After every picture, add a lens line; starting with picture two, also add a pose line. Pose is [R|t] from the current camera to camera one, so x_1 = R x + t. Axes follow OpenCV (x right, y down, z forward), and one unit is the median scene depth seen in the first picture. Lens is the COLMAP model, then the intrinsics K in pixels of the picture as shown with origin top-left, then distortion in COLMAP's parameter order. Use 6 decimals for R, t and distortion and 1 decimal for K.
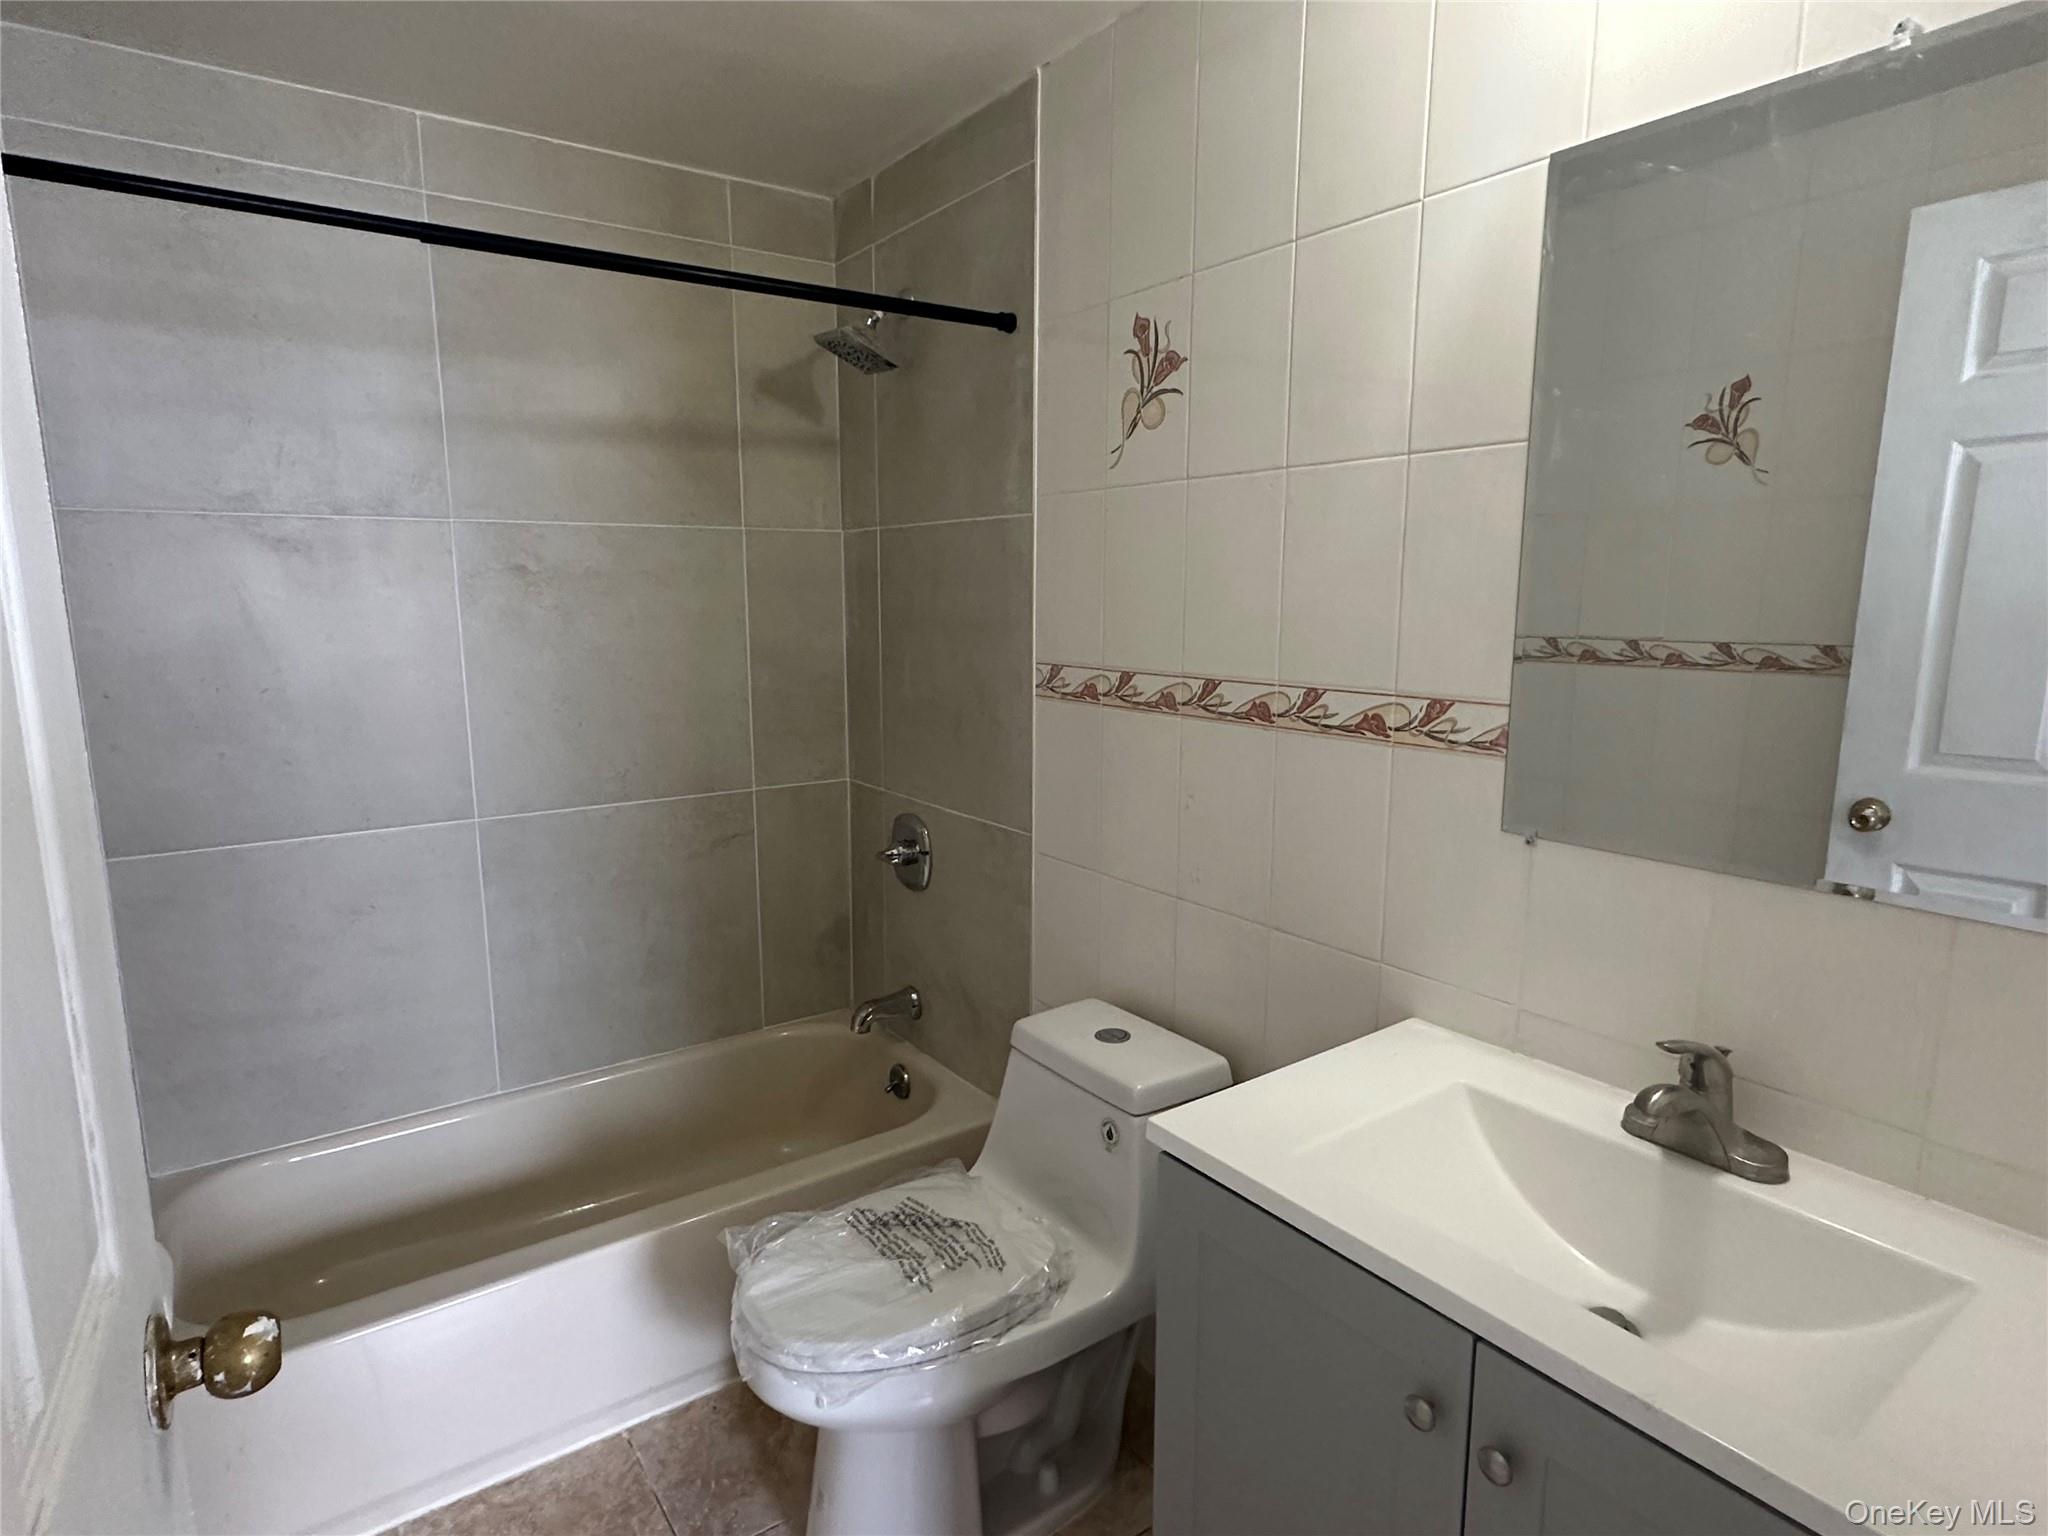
lens RADIAL K [[1122.3, 0, 1024.0], [0, 1122.3, 768.0], [0, 0, 1]] dist [0.002416, 0.000820]
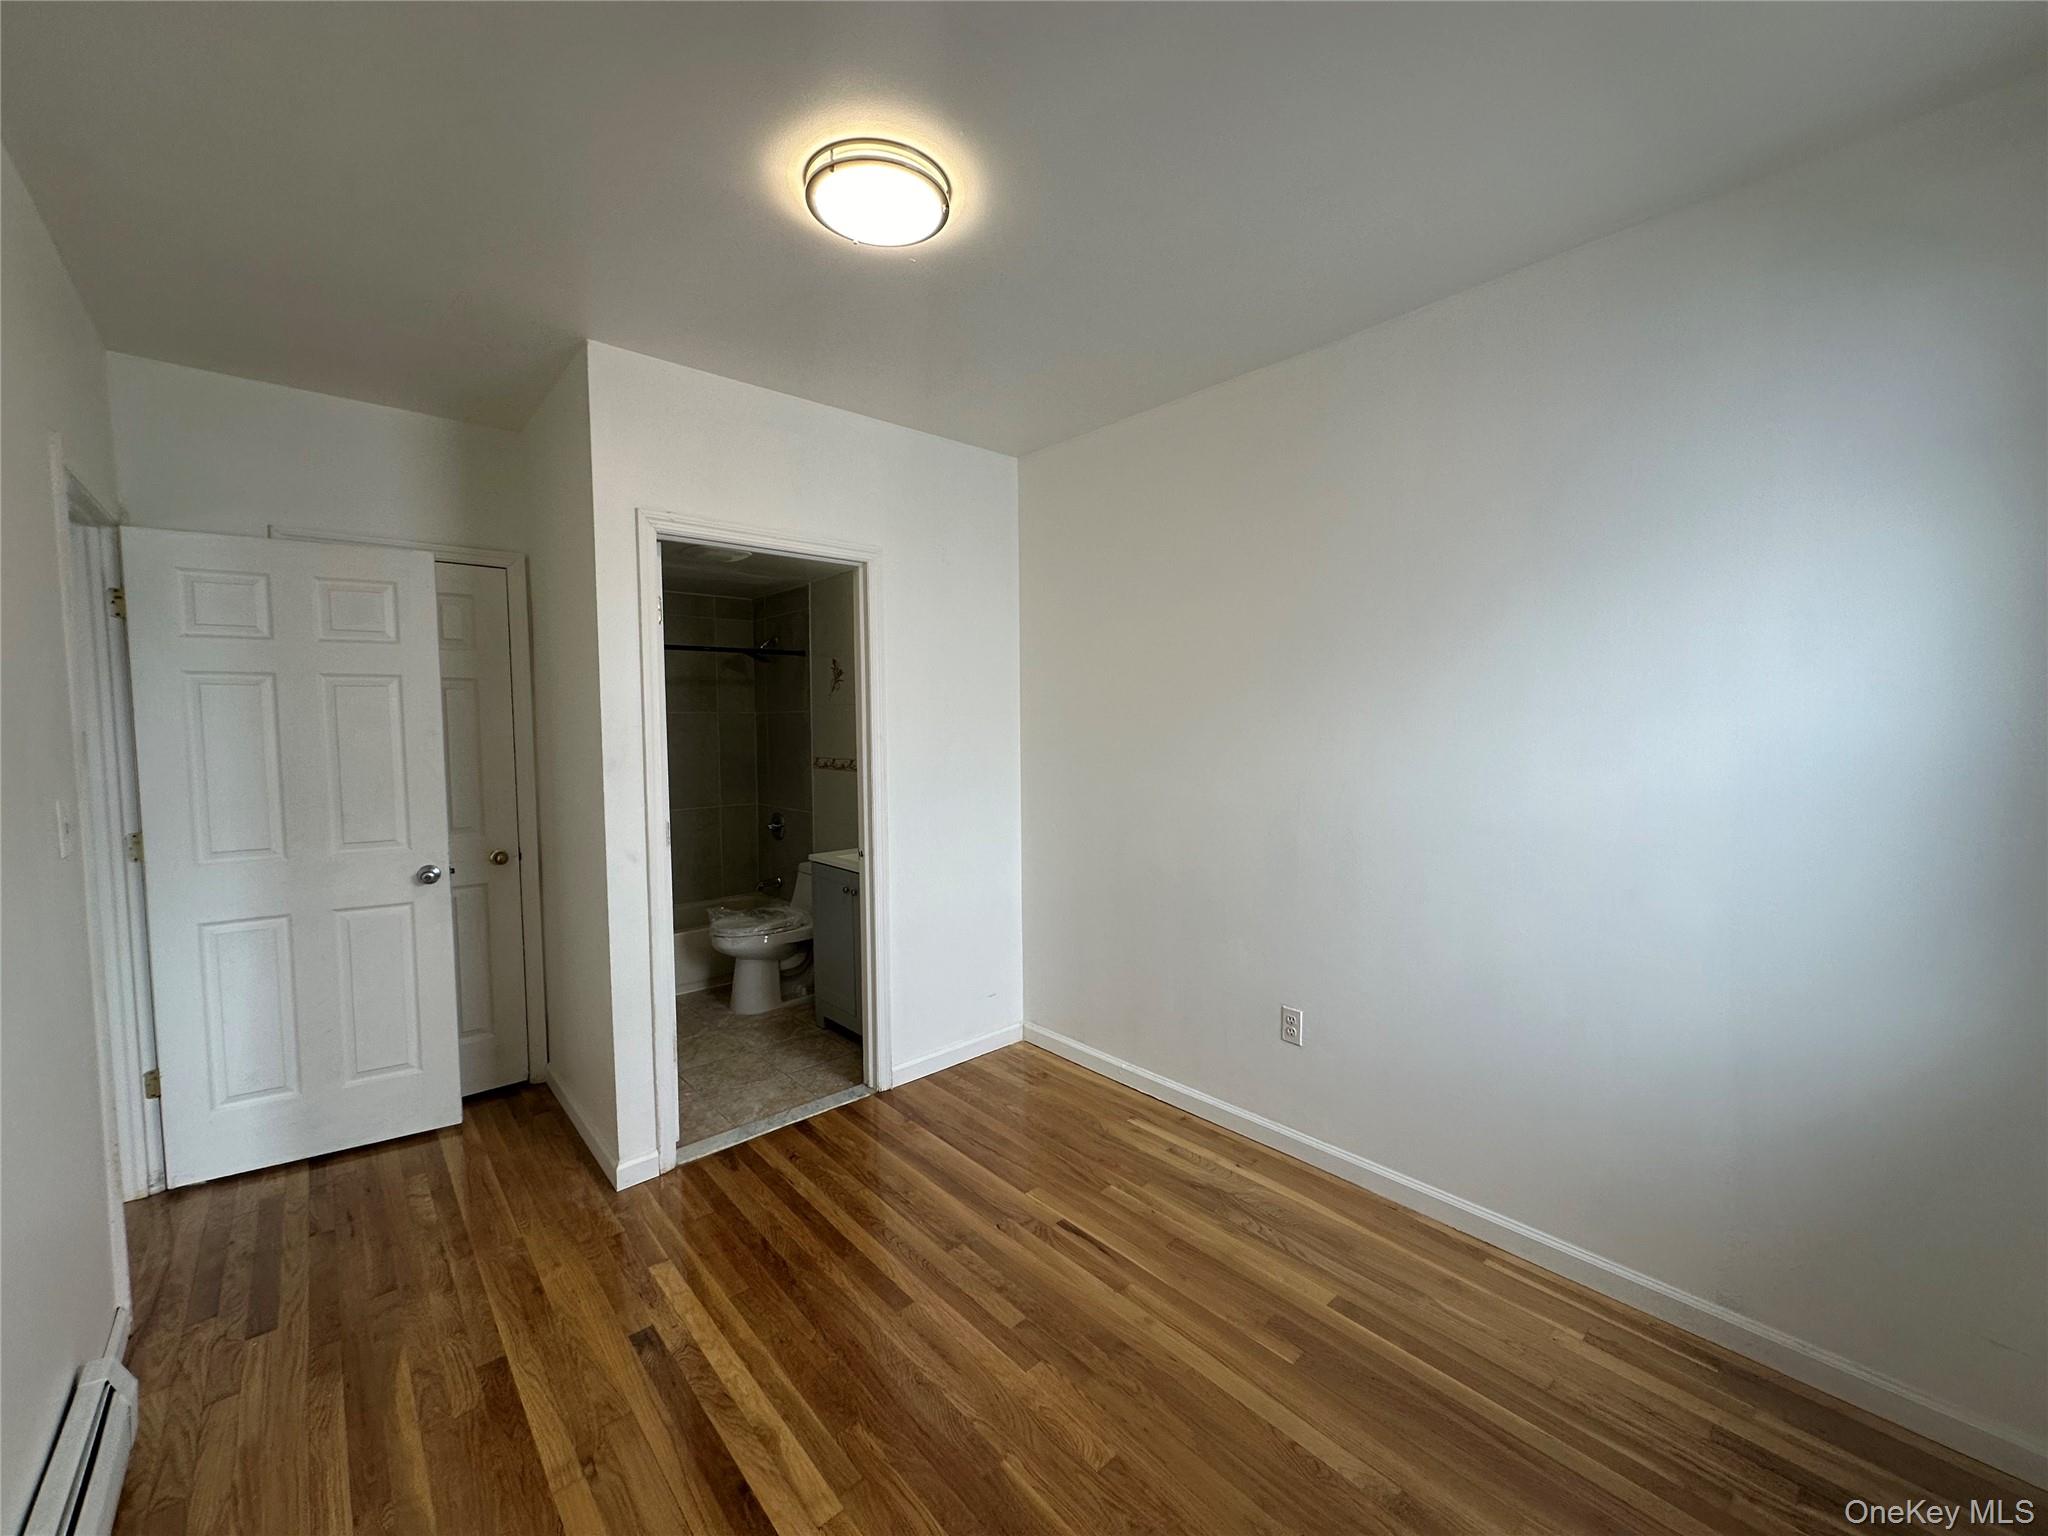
lens RADIAL K [[818.7, 0, 1024.0], [0, 818.7, 768.0], [0, 0, 1]] dist [0.007453, -0.000415]
pose [[0.993740, -0.011443, 0.111127, 0.360096], [0.022831, 0.994548, -0.101750, 0.192267], [-0.109357, 0.103650, 0.988584, -1.399280]]
